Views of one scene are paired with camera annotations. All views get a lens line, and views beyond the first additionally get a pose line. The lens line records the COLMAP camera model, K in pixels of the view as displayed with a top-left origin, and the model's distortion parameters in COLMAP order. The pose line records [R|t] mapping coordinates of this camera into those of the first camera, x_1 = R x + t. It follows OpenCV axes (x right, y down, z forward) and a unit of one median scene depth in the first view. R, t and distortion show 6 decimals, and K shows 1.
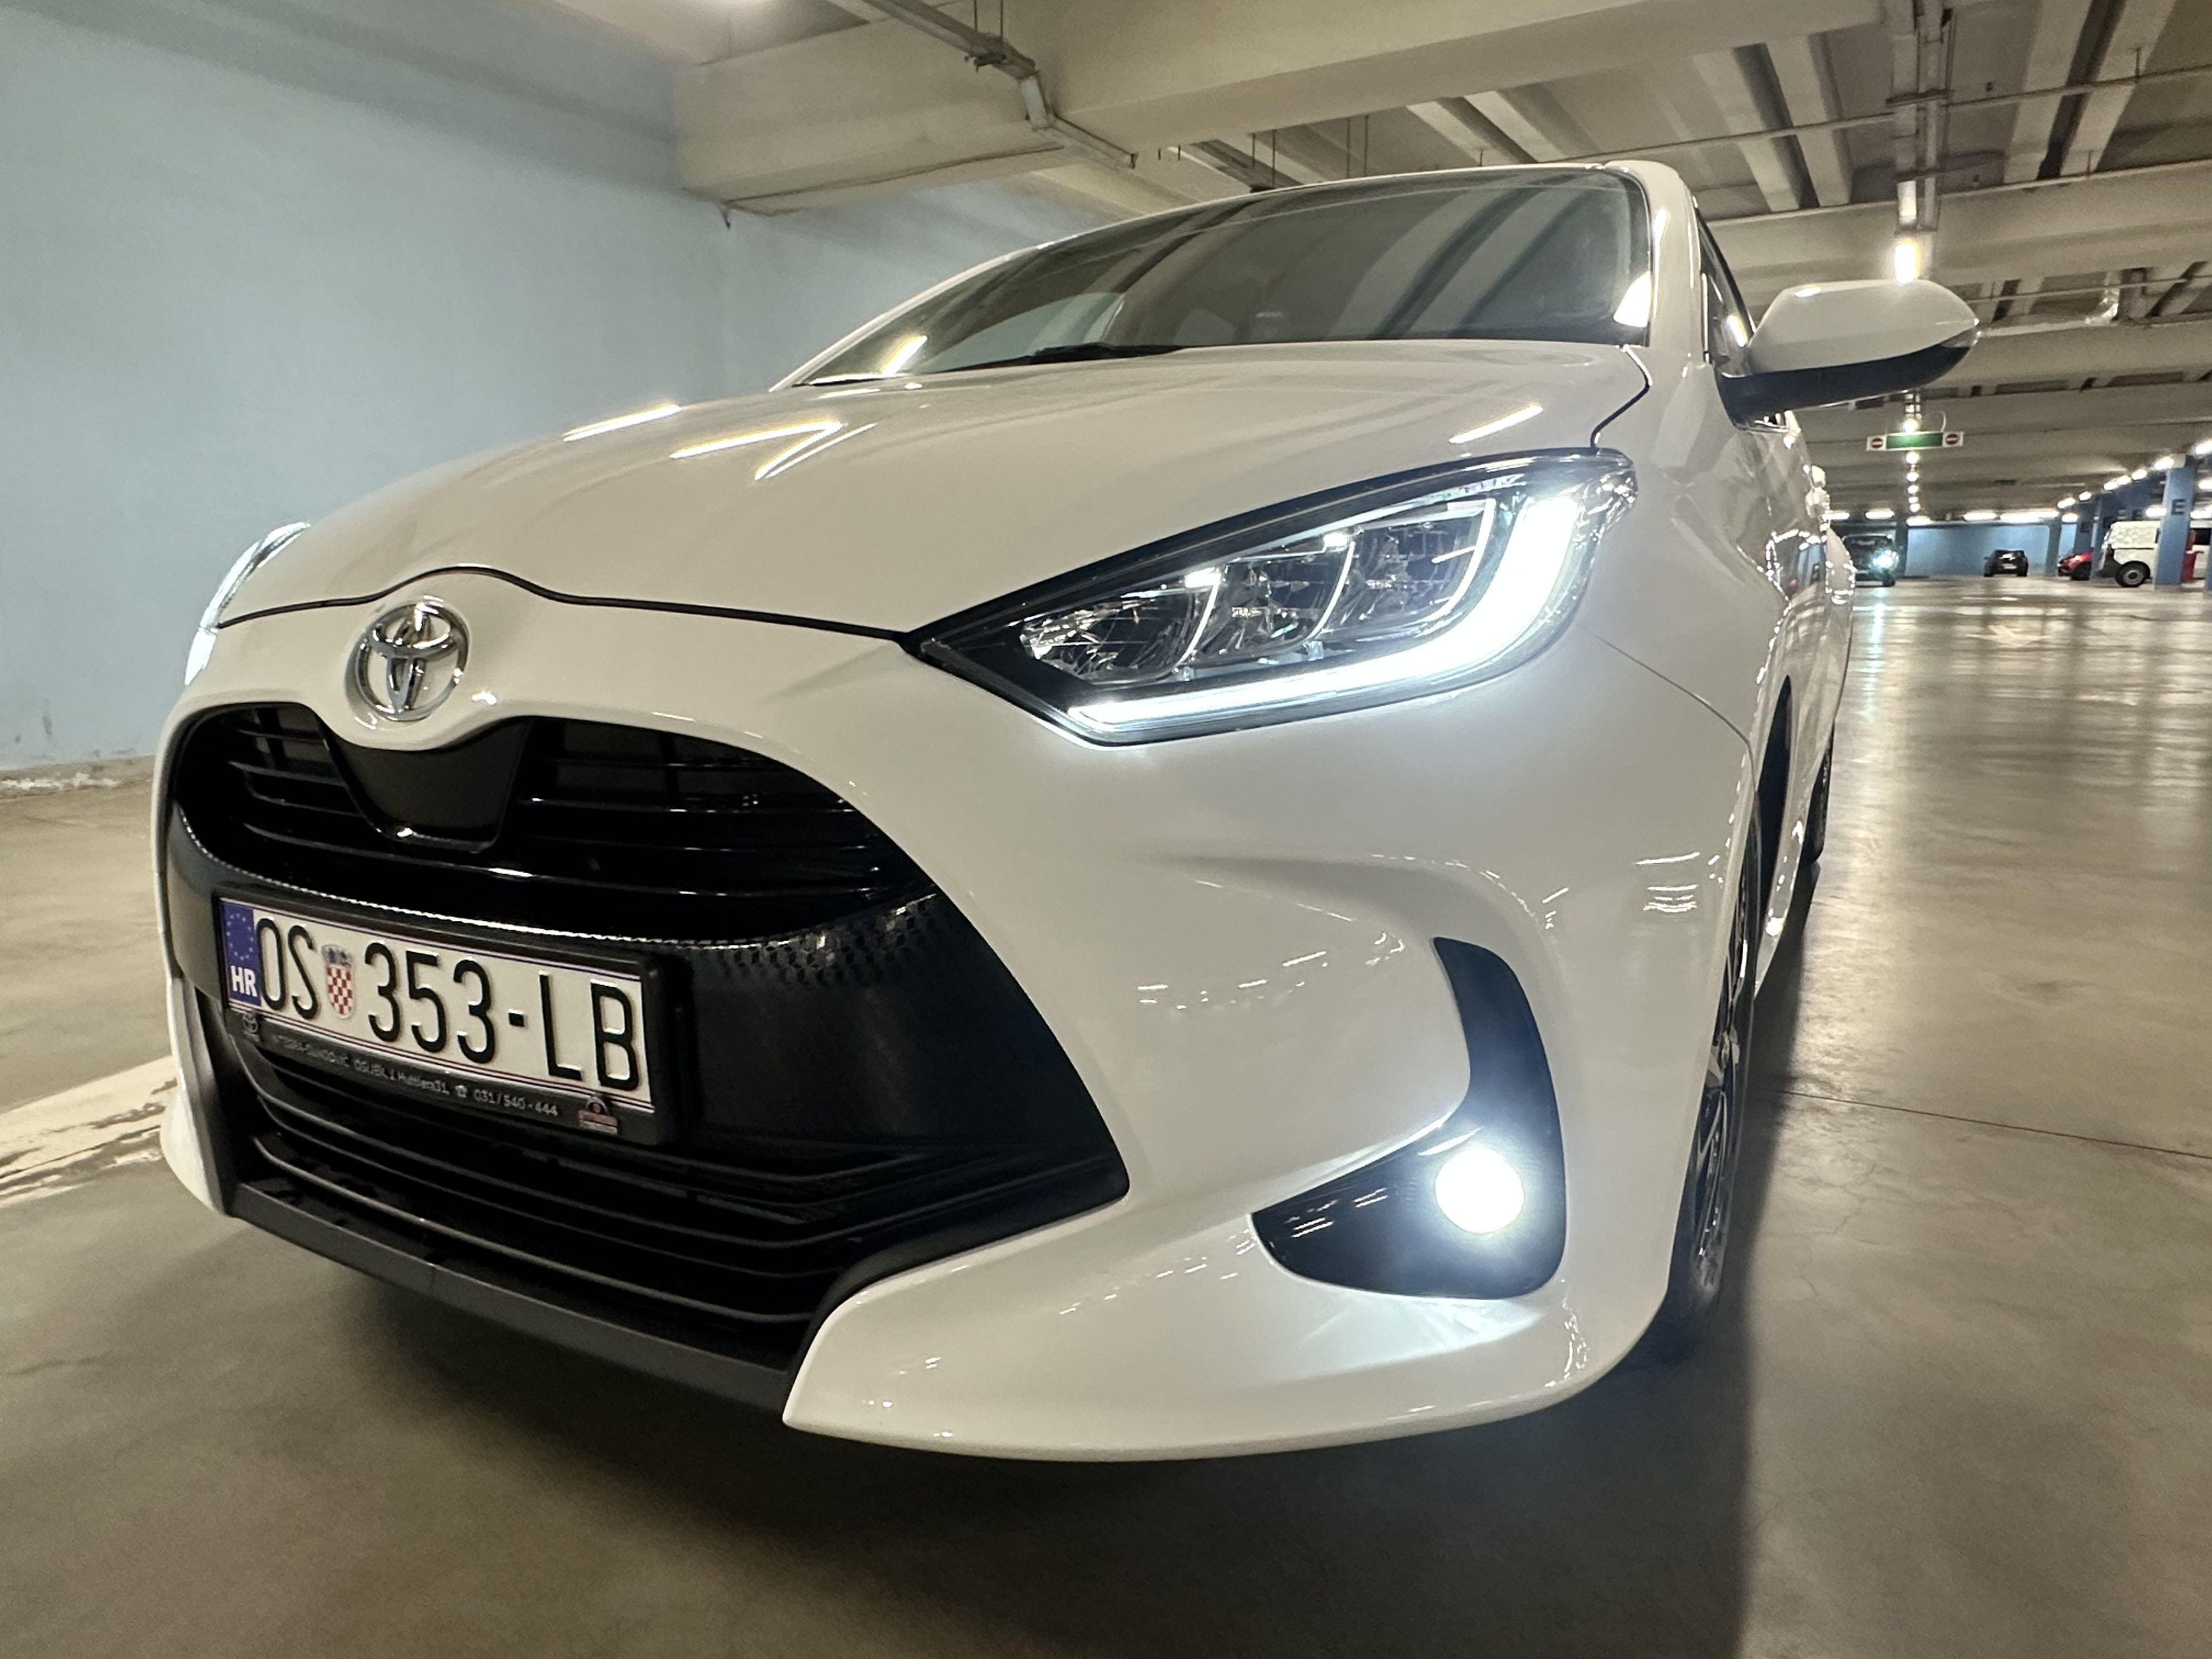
lens RADIAL K [[1409.0, 0, 1102.0], [0, 1409.0, 842.2], [0, 0, 1]] dist [-0.014366, 0.014660]
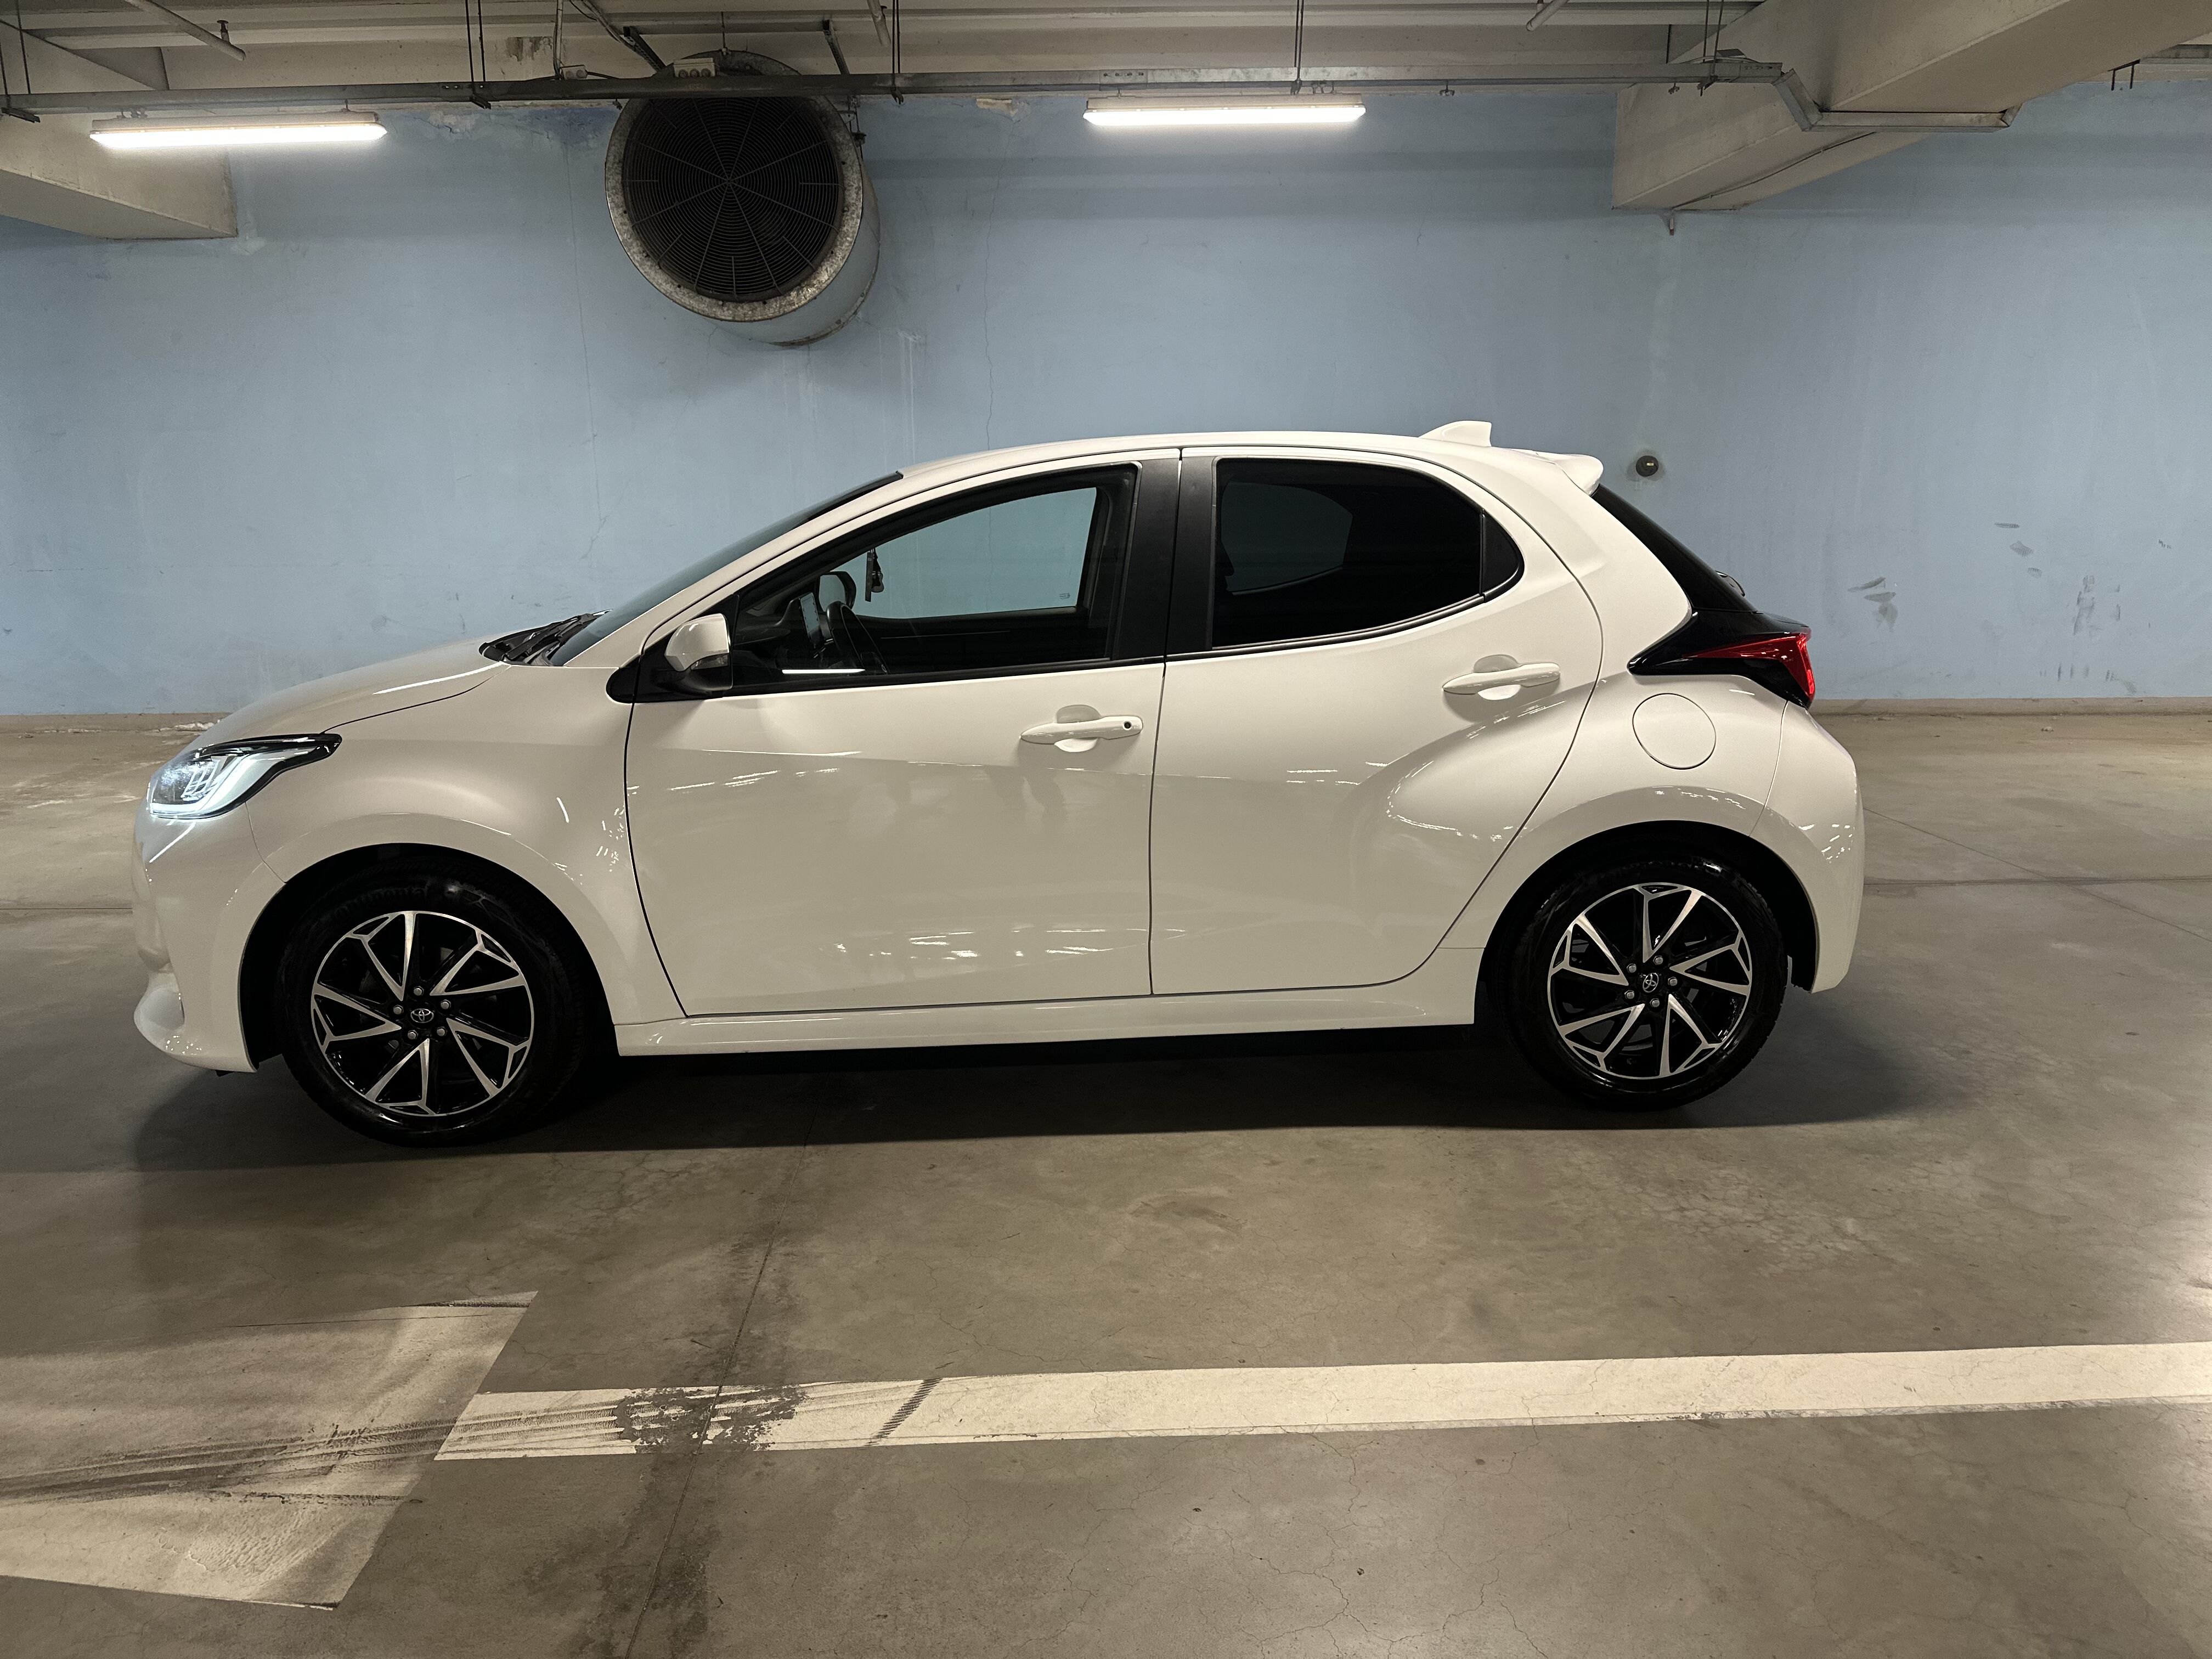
lens RADIAL K [[1566.6, 0, 1133.2], [0, 1566.6, 832.9], [0, 0, 1]] dist [0.033062, -0.042748]
pose [[0.542664, 0.192656, -0.817557, 3.791083], [-0.161268, 0.979129, 0.123686, -0.761231], [0.824323, 0.064726, 0.562407, 0.705565]]
